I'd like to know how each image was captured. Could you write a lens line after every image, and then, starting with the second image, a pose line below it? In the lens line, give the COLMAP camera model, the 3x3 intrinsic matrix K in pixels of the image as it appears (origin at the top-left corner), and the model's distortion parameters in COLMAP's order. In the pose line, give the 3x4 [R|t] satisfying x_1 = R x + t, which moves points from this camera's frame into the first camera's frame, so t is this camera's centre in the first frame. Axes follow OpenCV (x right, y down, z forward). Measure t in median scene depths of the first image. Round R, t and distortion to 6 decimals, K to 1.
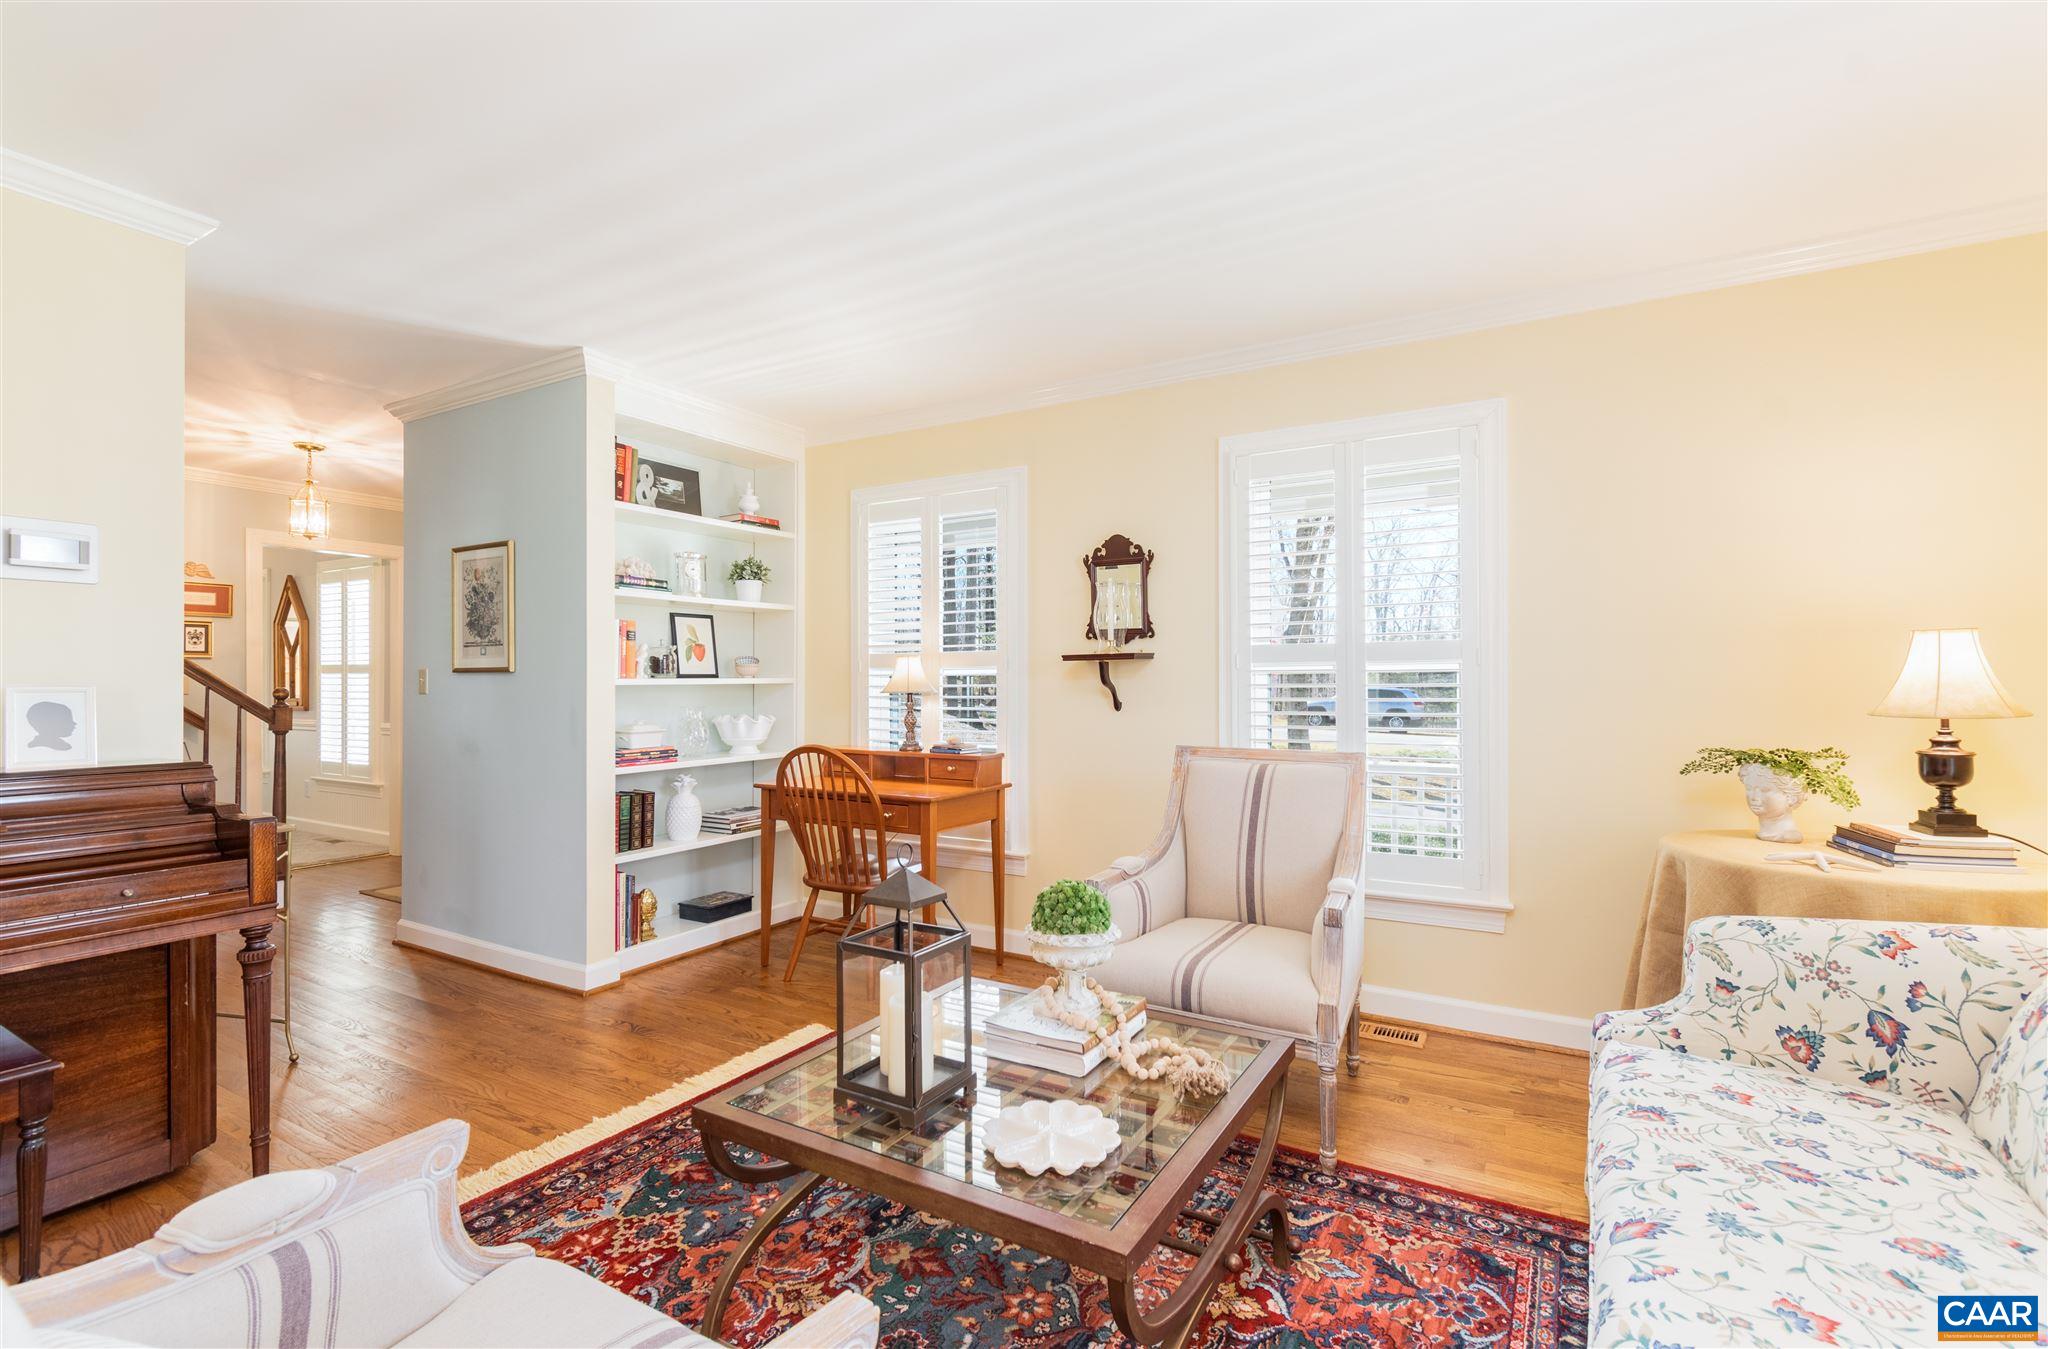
lens RADIAL K [[920.5, 0, 1029.4], [0, 920.5, 677.5], [0, 0, 1]] dist [0.001632, -0.011370]
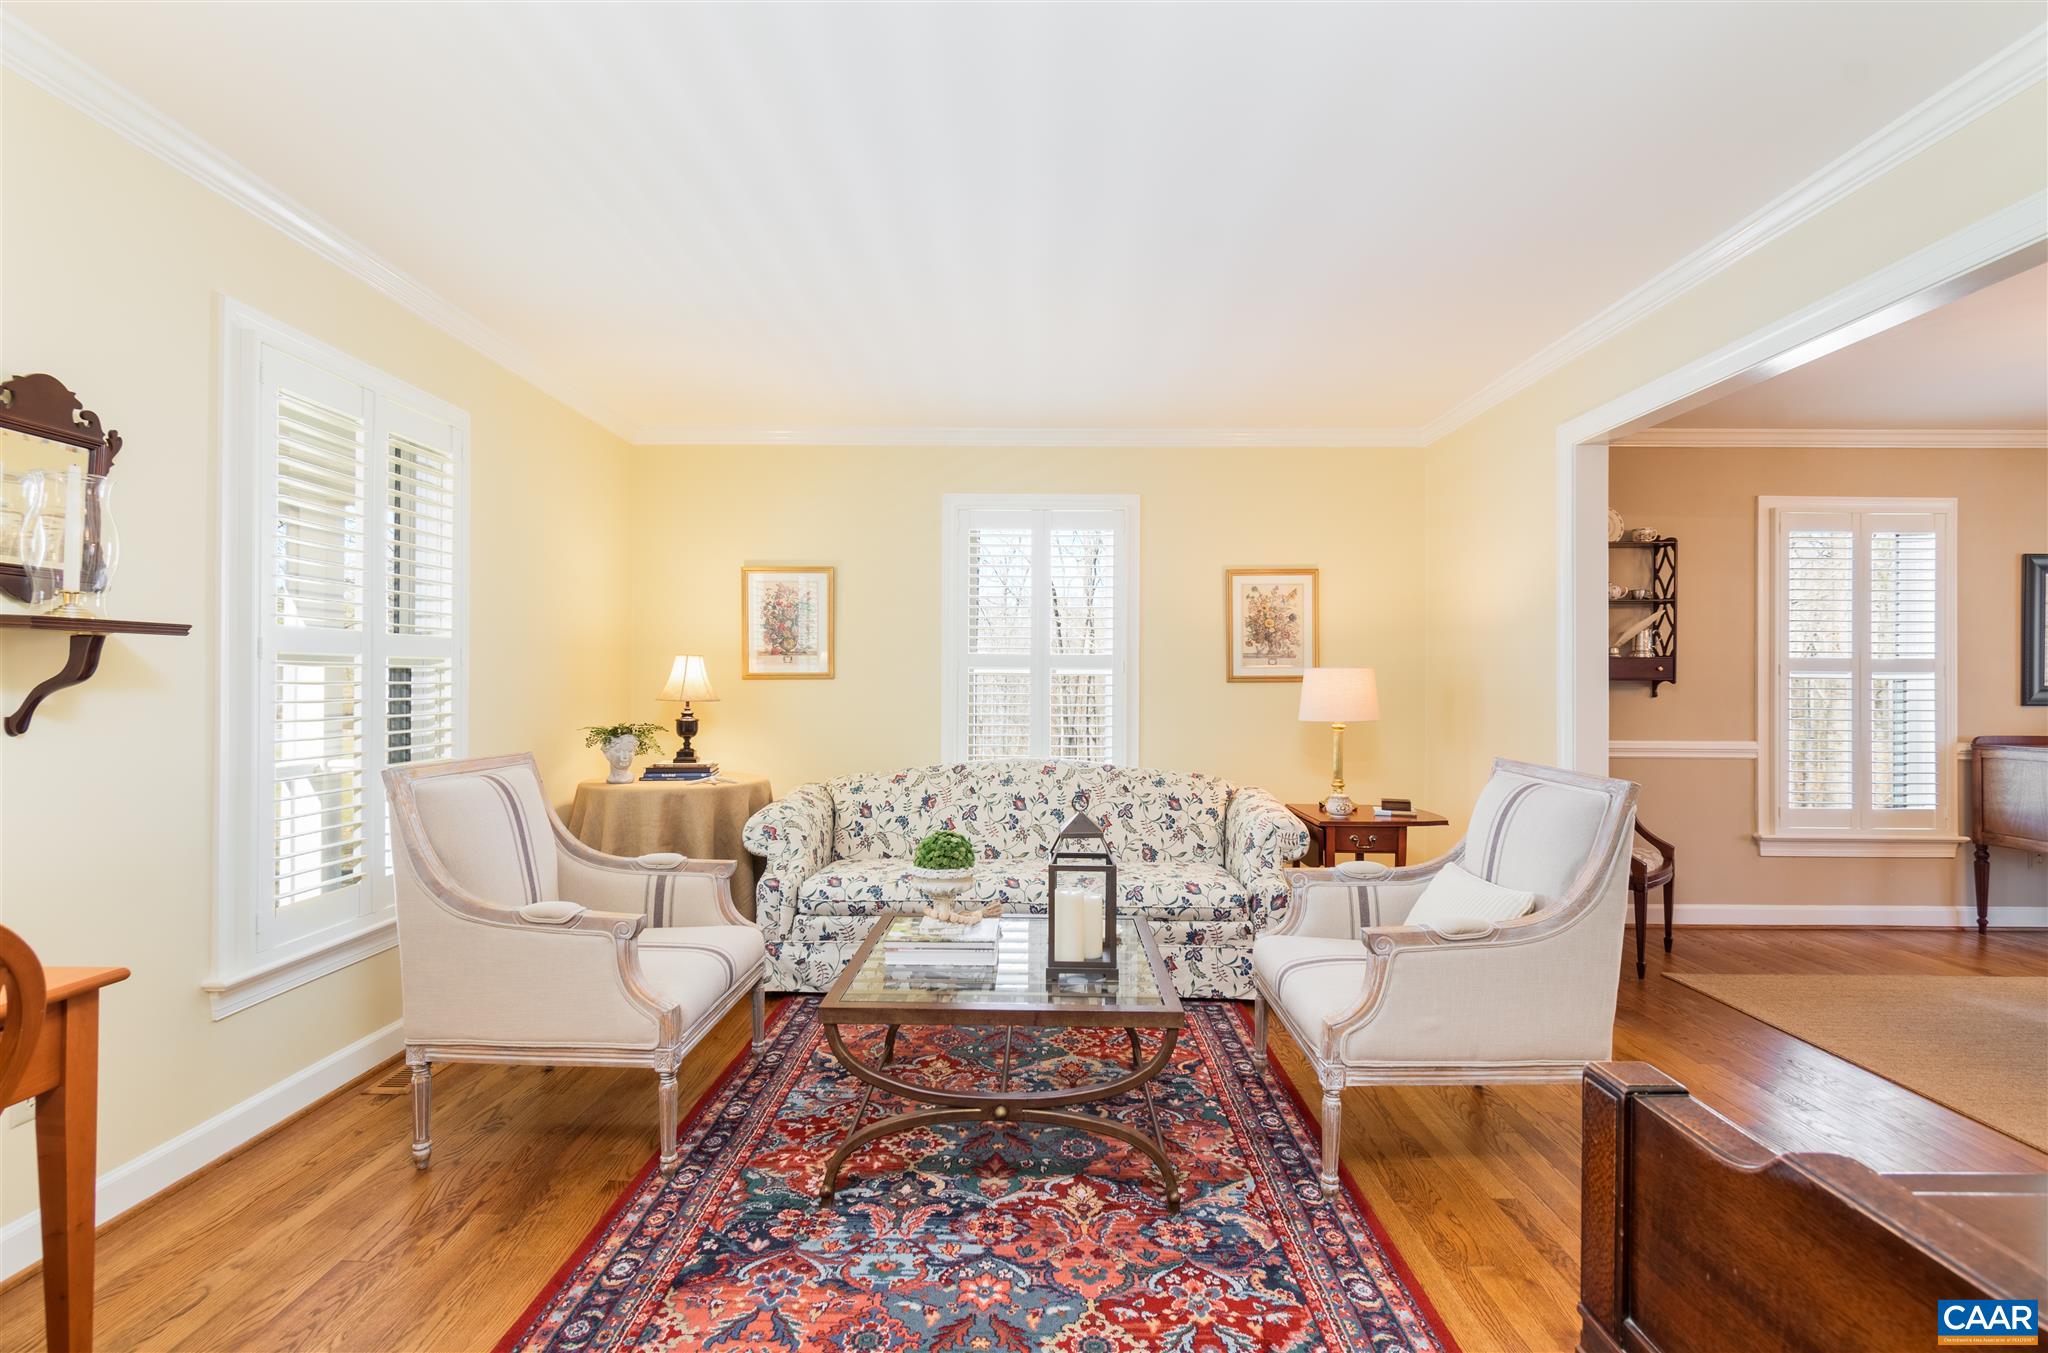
lens RADIAL K [[920.5, 0, 1029.4], [0, 920.5, 679.5], [0, 0, 1]] dist [0.001632, -0.011370]
pose [[-0.507606, 0.001659, 0.861588, -1.073465], [-0.013037, 0.999869, -0.009606, 0.008876], [-0.861491, -0.016109, -0.507518, 1.446672]]
